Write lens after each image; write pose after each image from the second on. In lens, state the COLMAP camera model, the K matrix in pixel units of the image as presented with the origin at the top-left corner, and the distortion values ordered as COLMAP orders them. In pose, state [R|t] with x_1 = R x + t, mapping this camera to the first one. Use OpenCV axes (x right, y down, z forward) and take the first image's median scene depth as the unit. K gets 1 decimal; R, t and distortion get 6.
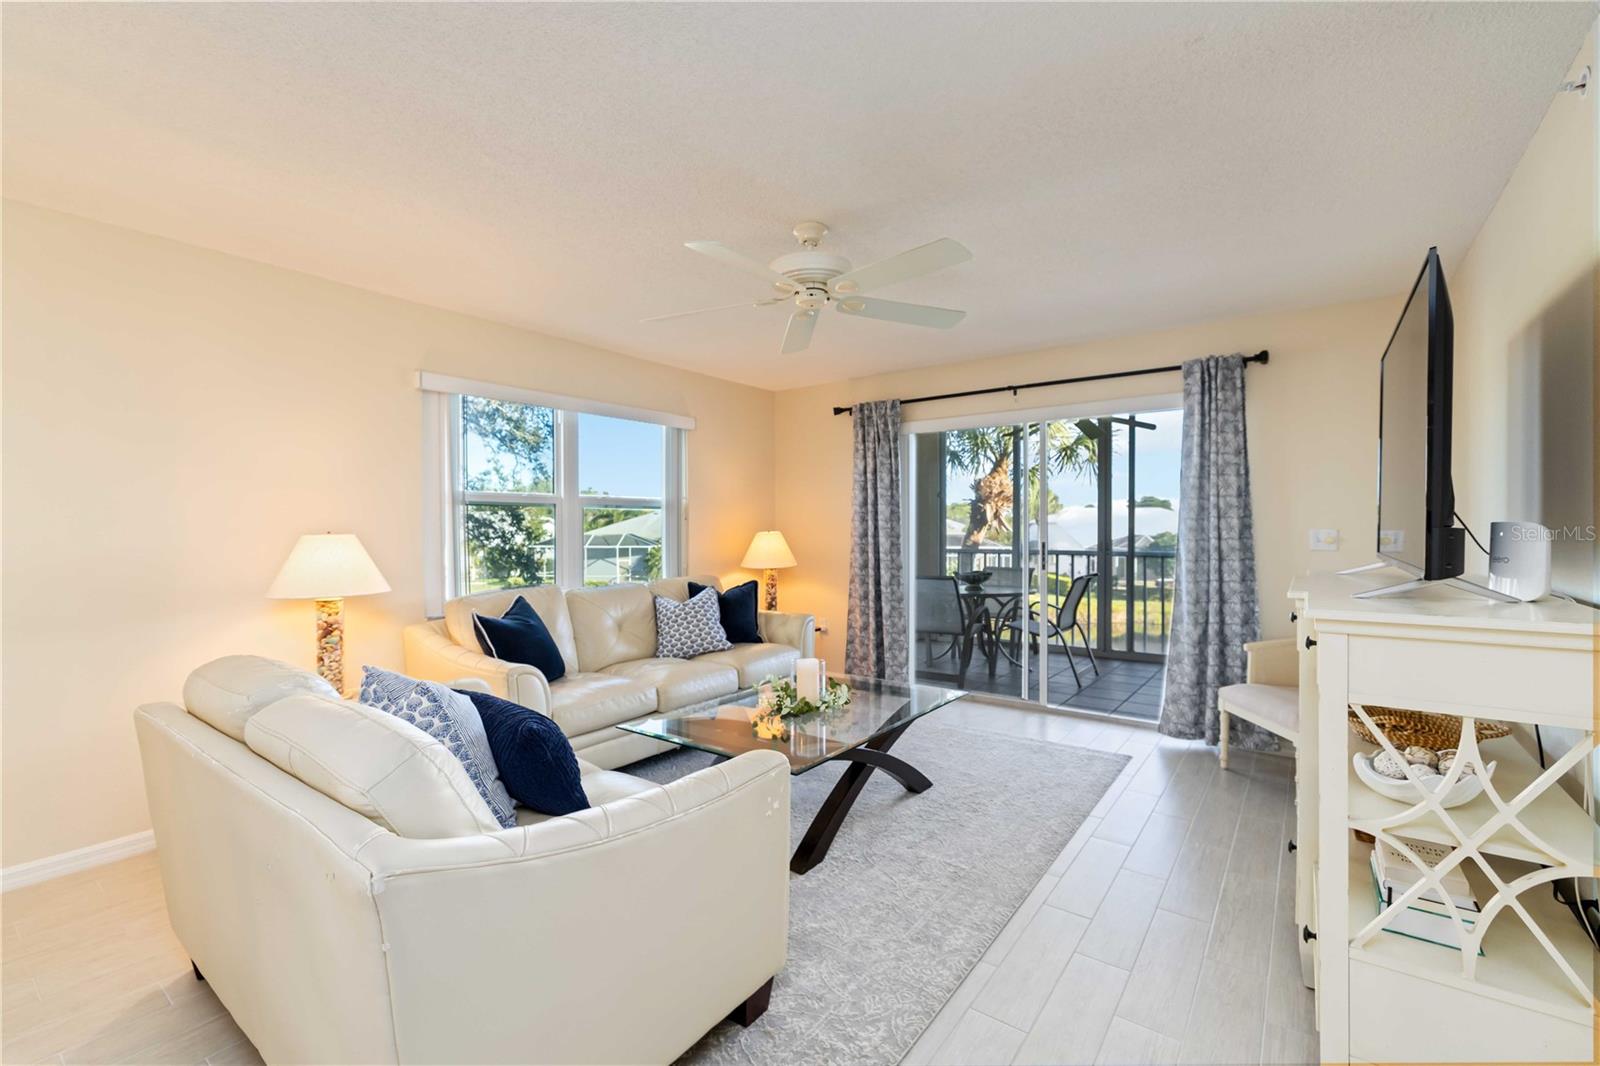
lens RADIAL K [[699.4, 0, 793.7], [0, 699.4, 536.0], [0, 0, 1]] dist [-0.002432, 0.000095]
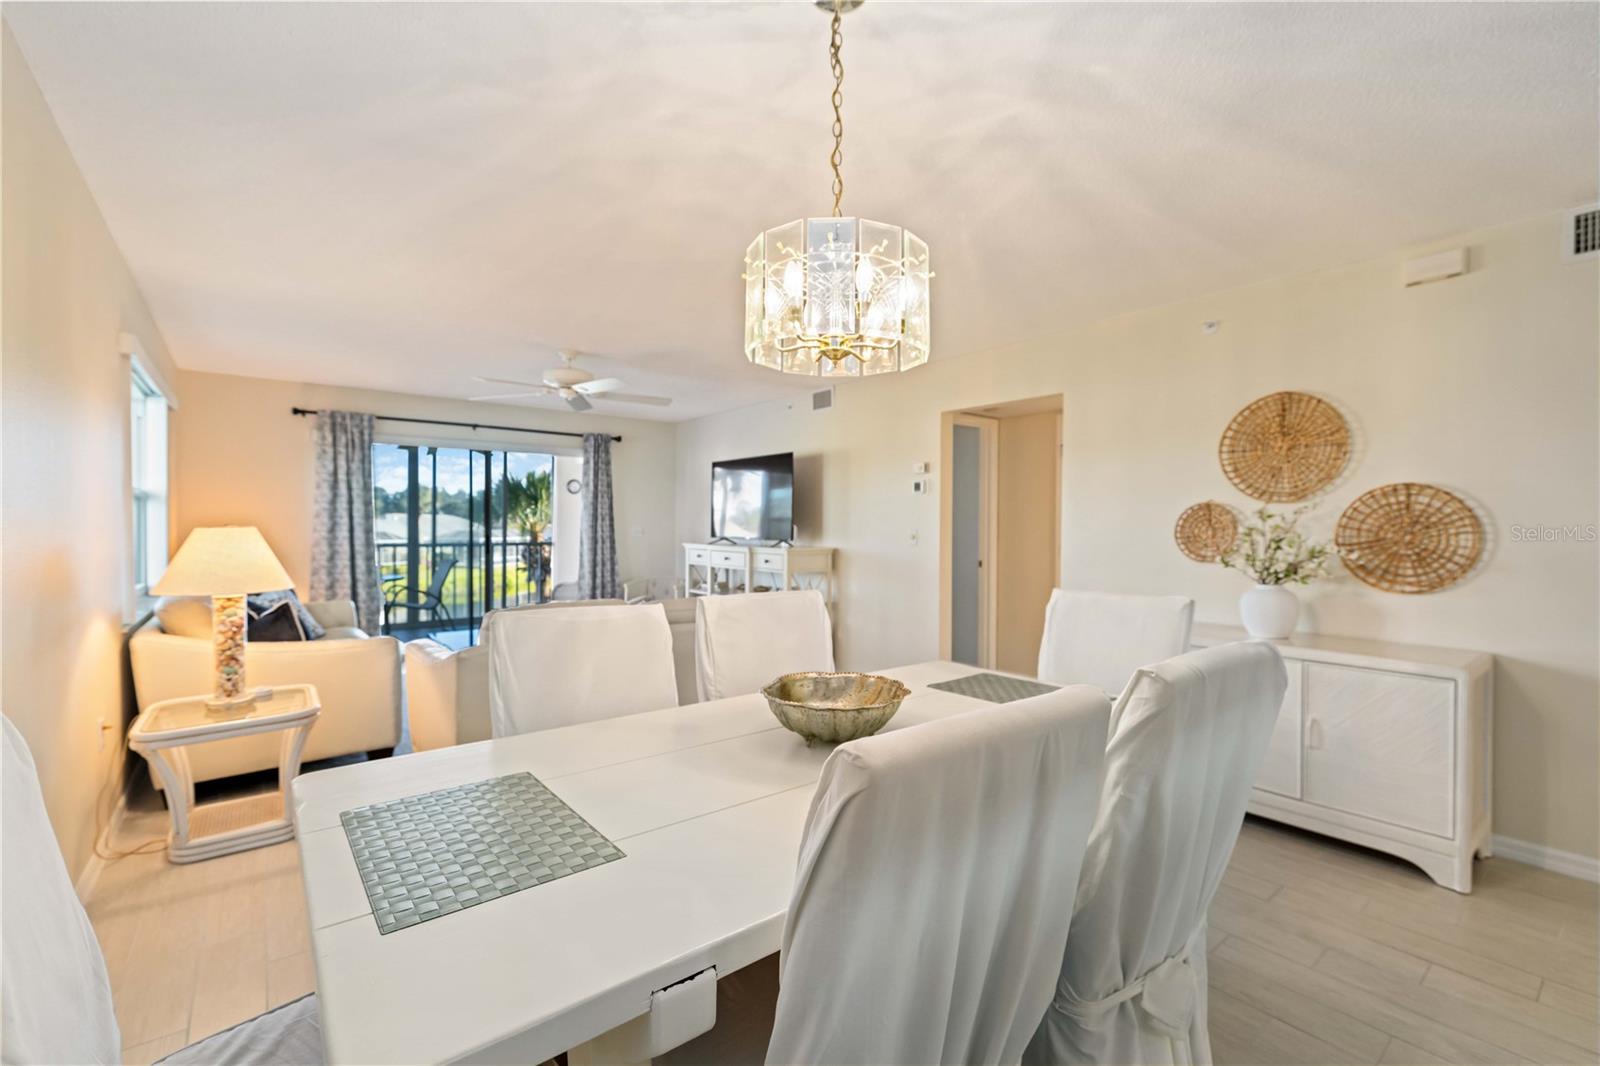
lens RADIAL K [[699.4, 0, 796.5], [0, 699.4, 530.1], [0, 0, 1]] dist [-0.002432, 0.000095]
pose [[0.246632, 0.000002, 0.969109, -0.808035], [0.005449, 0.999984, -0.001389, 0.004235], [-0.969094, 0.005624, 0.246628, 0.025308]]
